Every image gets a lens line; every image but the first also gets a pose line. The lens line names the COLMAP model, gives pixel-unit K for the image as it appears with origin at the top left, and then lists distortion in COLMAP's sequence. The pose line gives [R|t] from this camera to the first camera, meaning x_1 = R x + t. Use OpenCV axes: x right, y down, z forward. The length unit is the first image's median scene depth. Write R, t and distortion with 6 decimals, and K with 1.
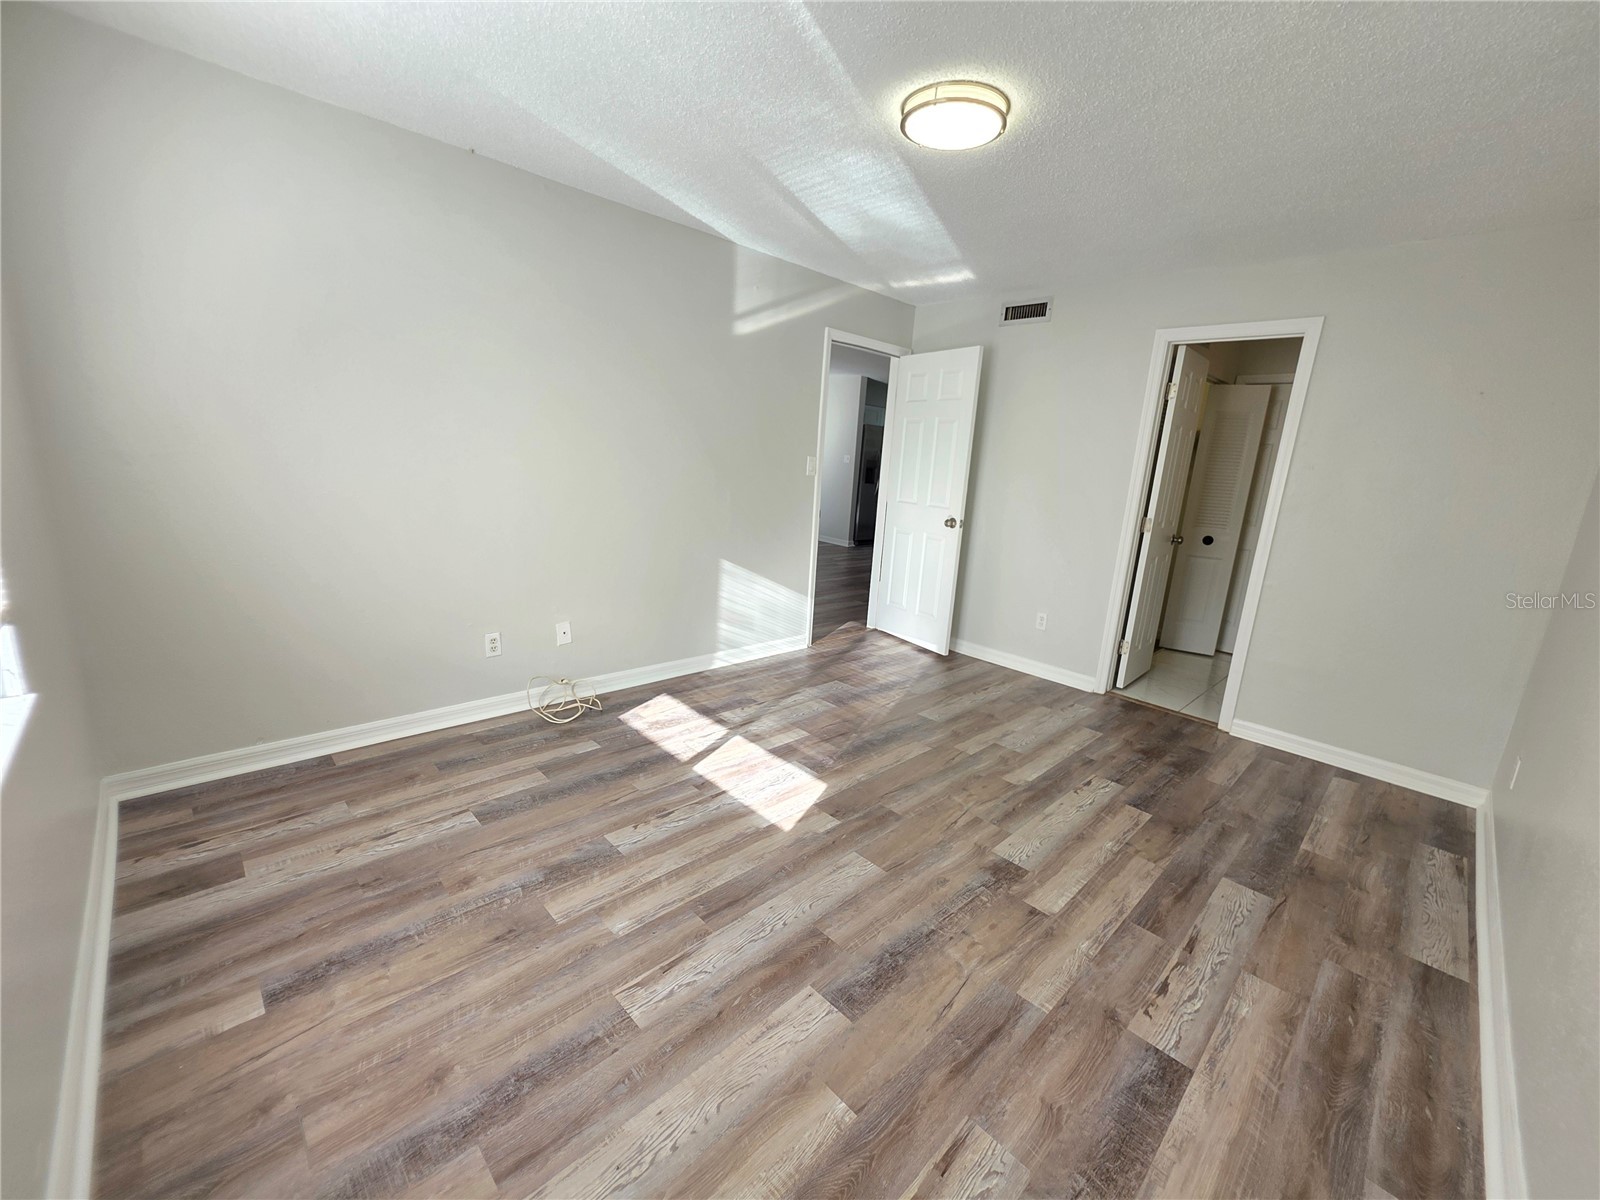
lens RADIAL K [[641.6, 0, 803.1], [0, 641.6, 602.9], [0, 0, 1]] dist [0.000170, -0.000004]
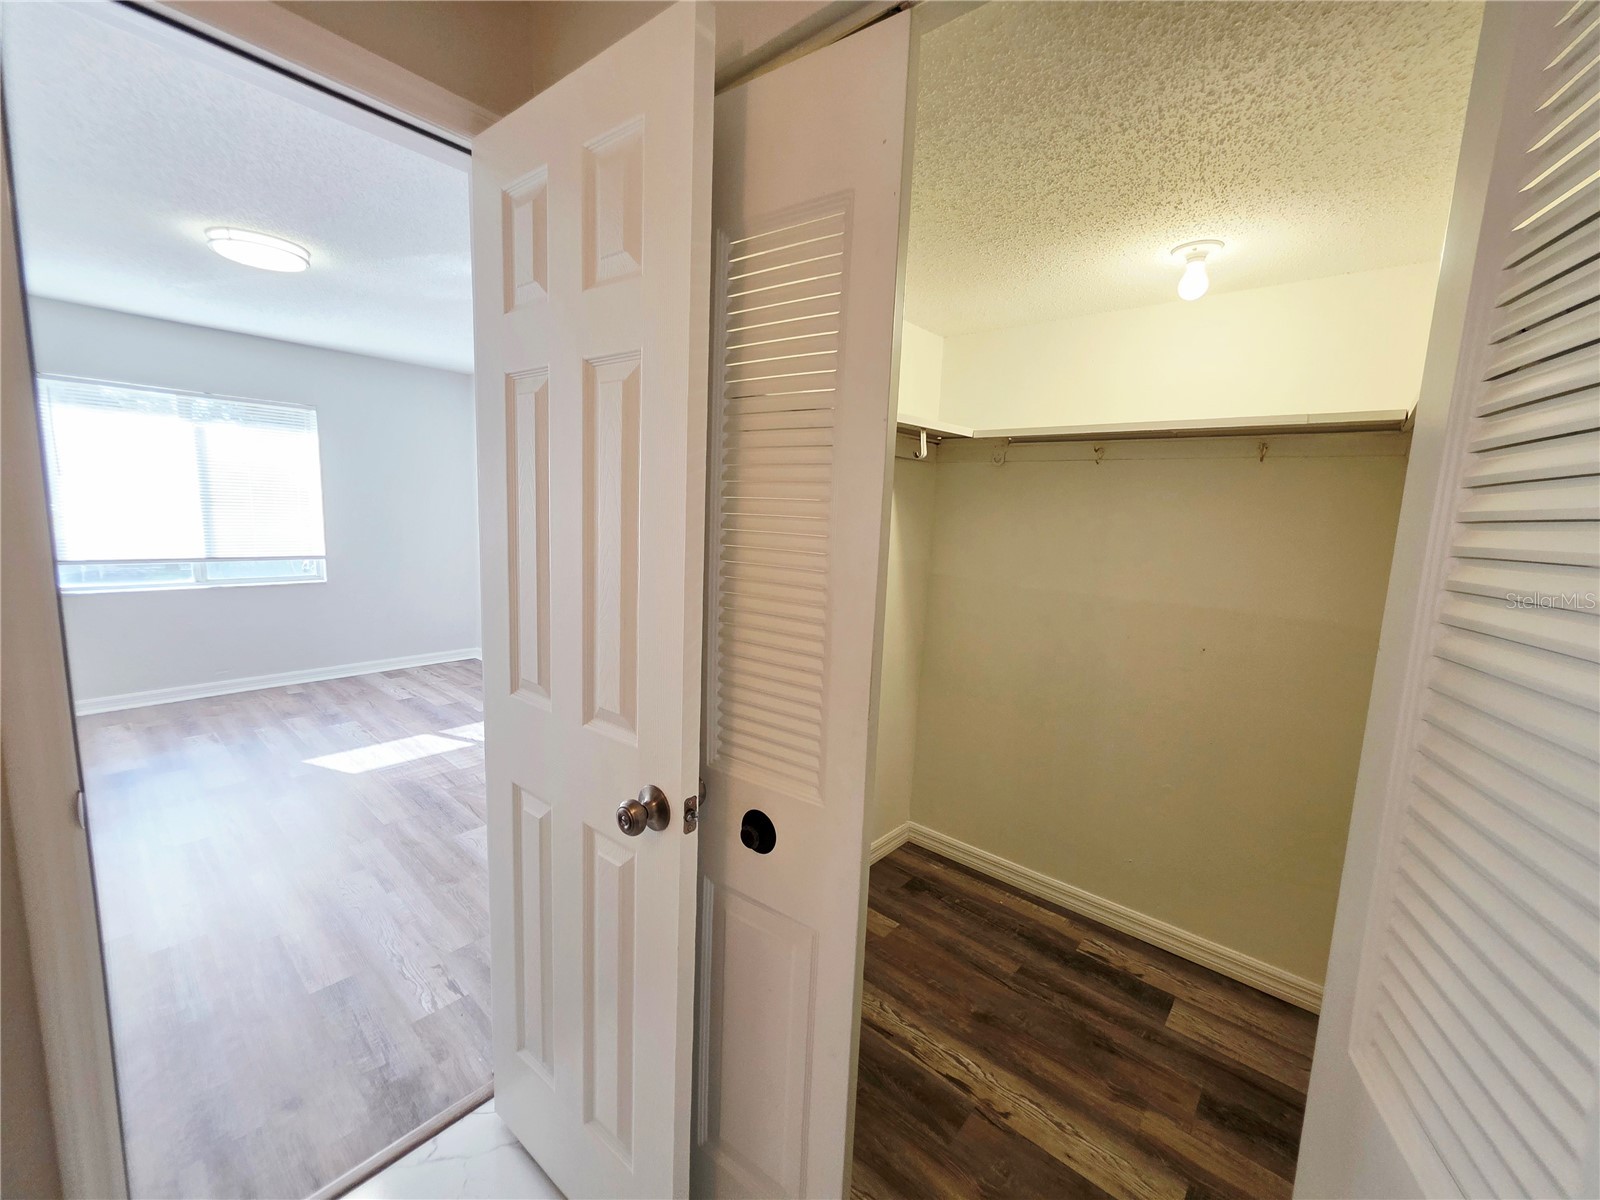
lens RADIAL K [[641.6, 0, 803.1], [0, 641.6, 602.9], [0, 0, 1]] dist [0.000170, -0.000004]
pose [[0.085709, 0.070789, -0.993802, 1.433022], [-0.262466, 0.963843, 0.046019, -0.332991], [0.961127, 0.256895, 0.101190, 1.795198]]
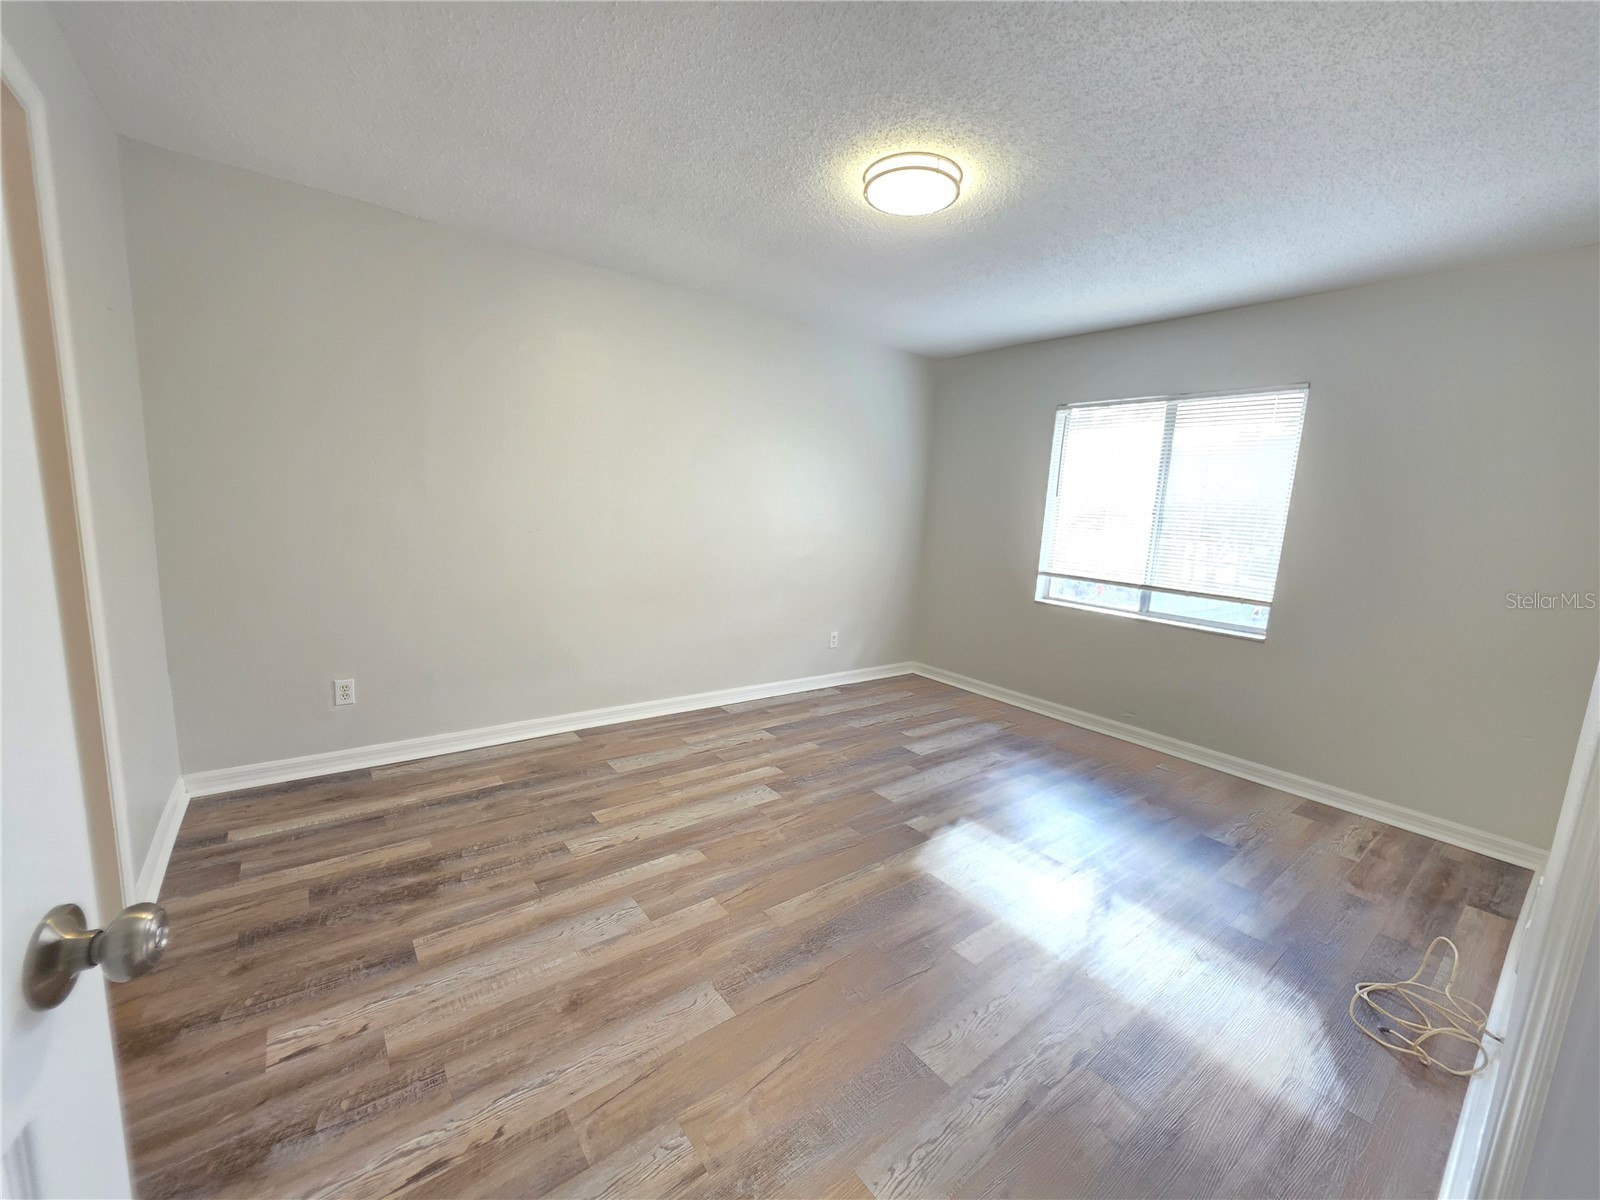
lens RADIAL K [[641.6, 0, 803.1], [0, 641.6, 602.9], [0, 0, 1]] dist [0.000170, -0.000004]
pose [[-0.986719, -0.136829, 0.087539, 0.189875], [-0.093067, 0.917910, 0.385719, -0.429291], [-0.133130, 0.372449, -0.918454, 1.932028]]
